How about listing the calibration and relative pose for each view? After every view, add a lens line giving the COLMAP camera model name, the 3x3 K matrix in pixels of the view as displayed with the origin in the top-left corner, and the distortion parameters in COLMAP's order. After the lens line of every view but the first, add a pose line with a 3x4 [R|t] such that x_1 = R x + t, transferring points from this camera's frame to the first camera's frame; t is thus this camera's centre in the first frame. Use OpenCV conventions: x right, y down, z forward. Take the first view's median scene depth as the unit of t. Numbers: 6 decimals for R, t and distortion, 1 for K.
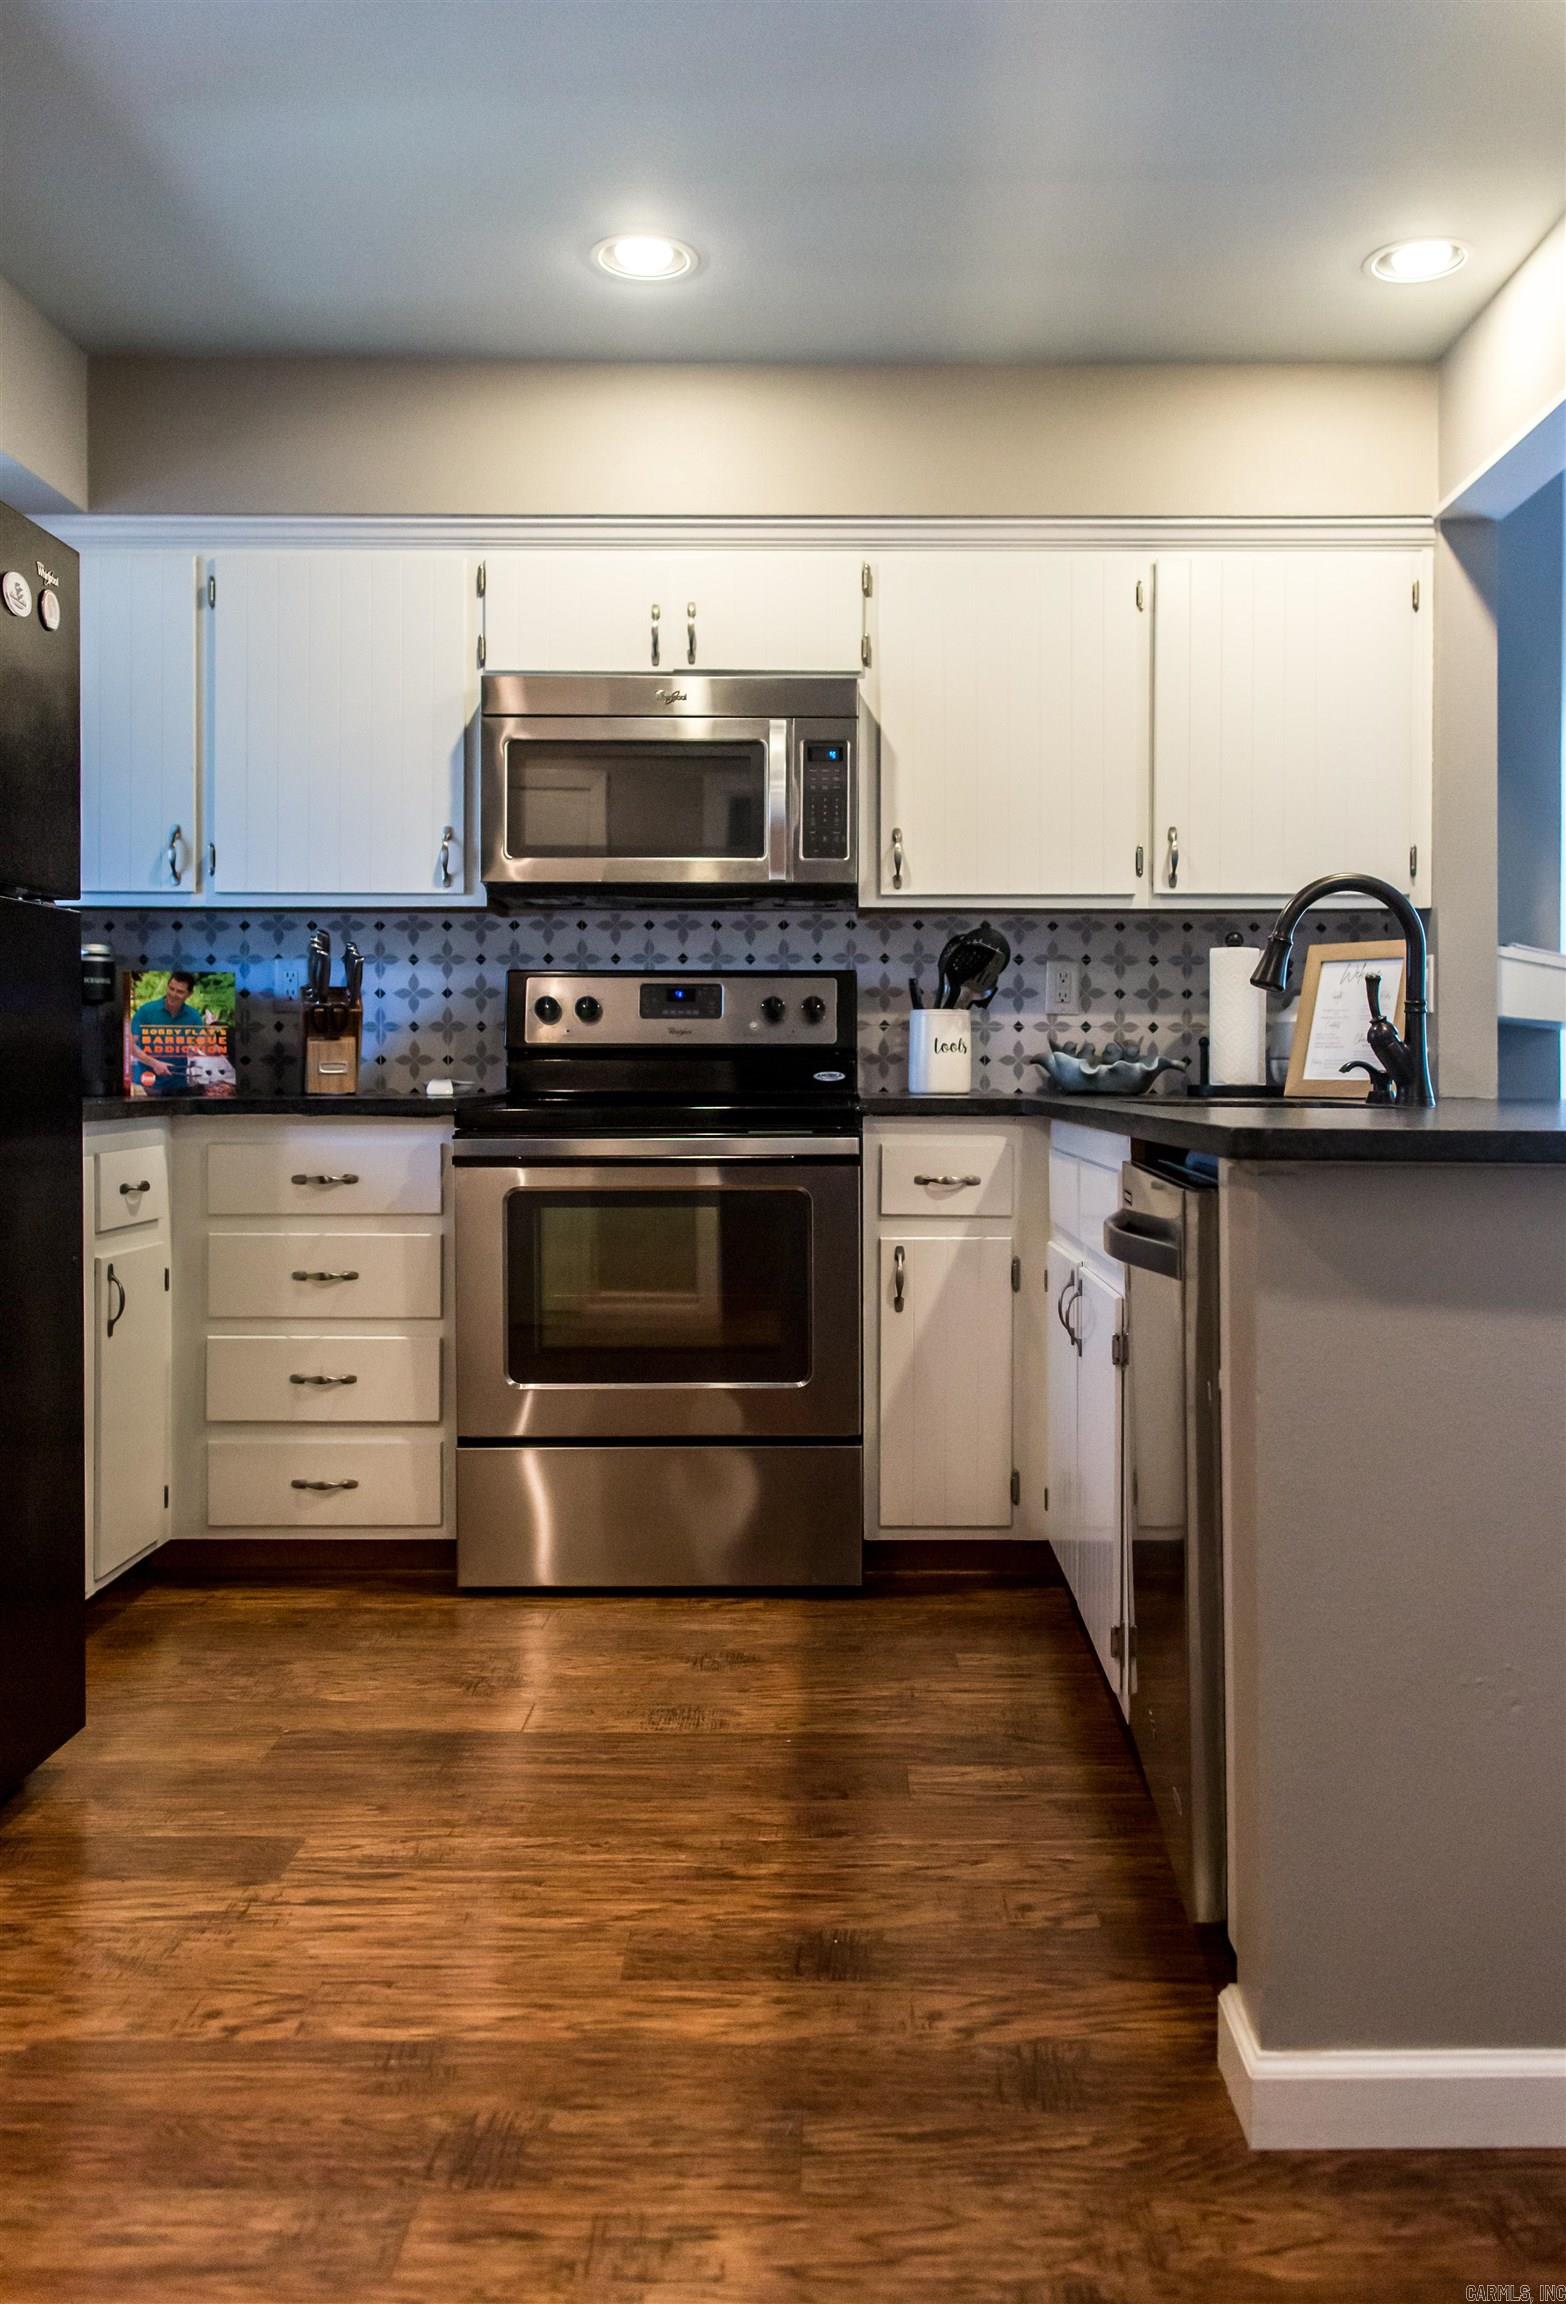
lens RADIAL K [[1861.8, 0, 869.1], [0, 1861.8, 1092.8], [0, 0, 1]] dist [0.010037, 0.014699]
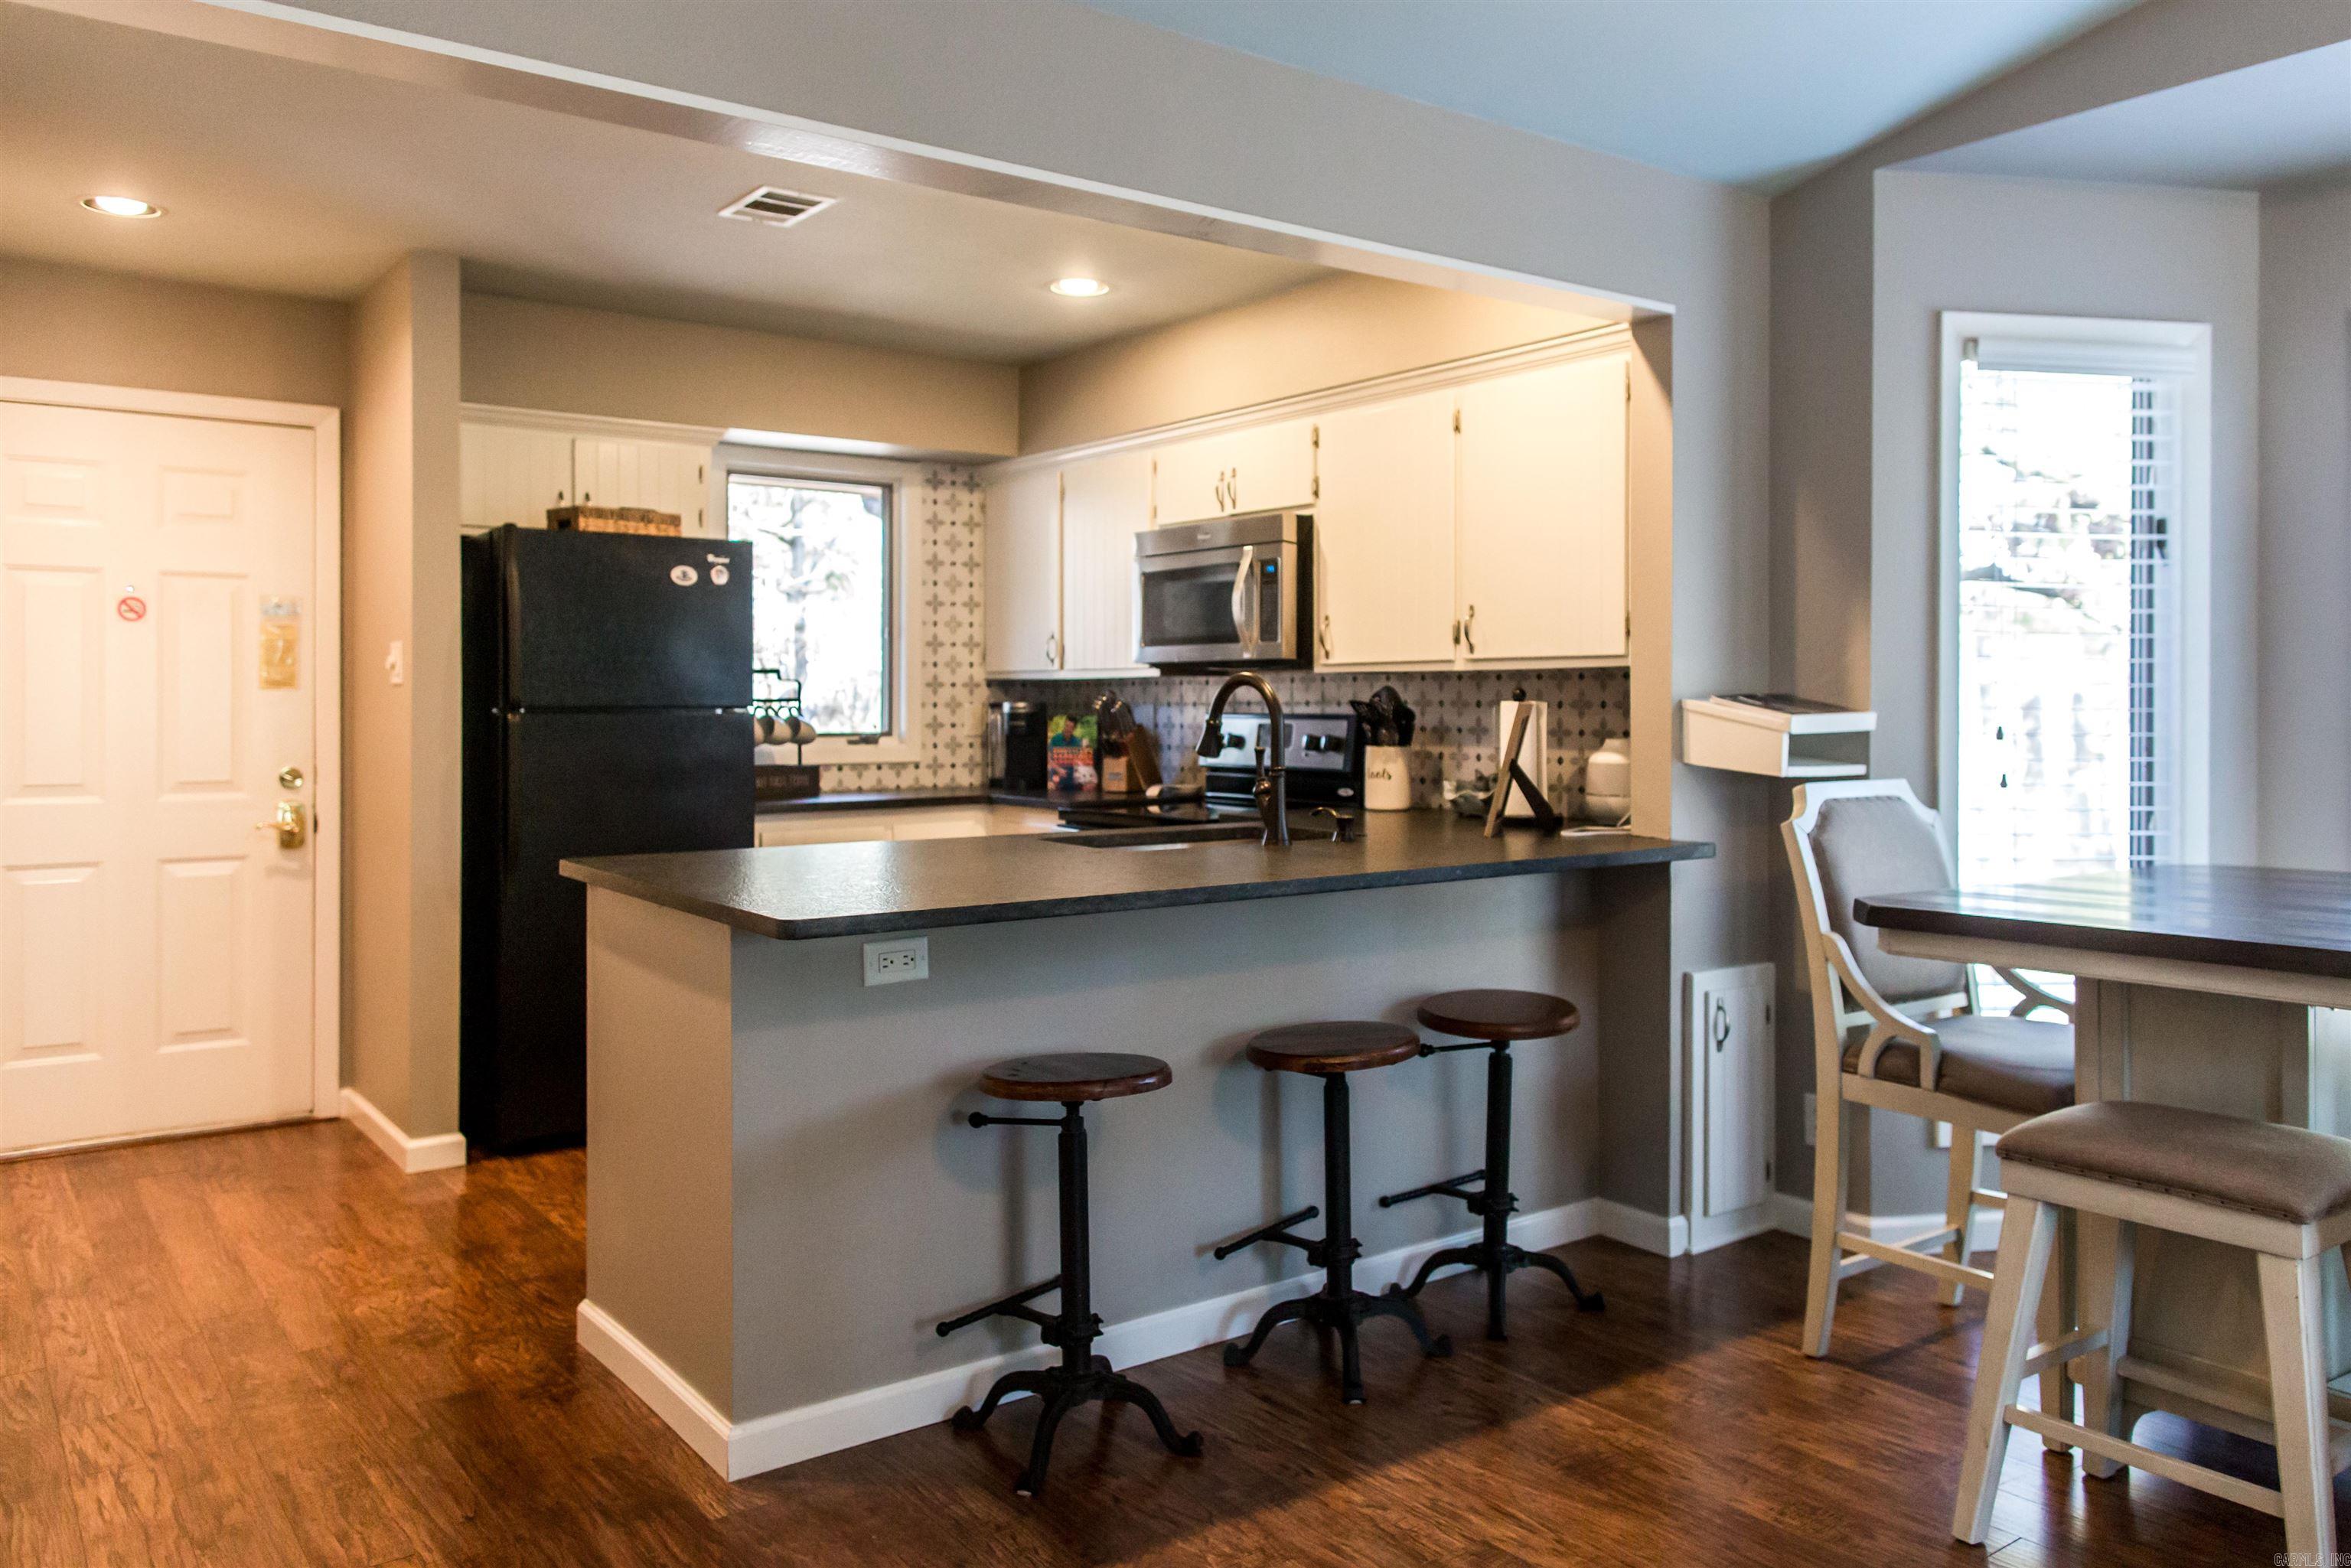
lens RADIAL K [[1758.7, 0, 1245.3], [0, 1758.7, 708.3], [0, 0, 1]] dist [0.003933, 0.001021]
pose [[0.602420, 0.002823, -0.798174, 1.002808], [-0.005807, 0.999983, -0.000846, -0.071832], [0.798158, 0.005145, 0.602426, 0.173836]]
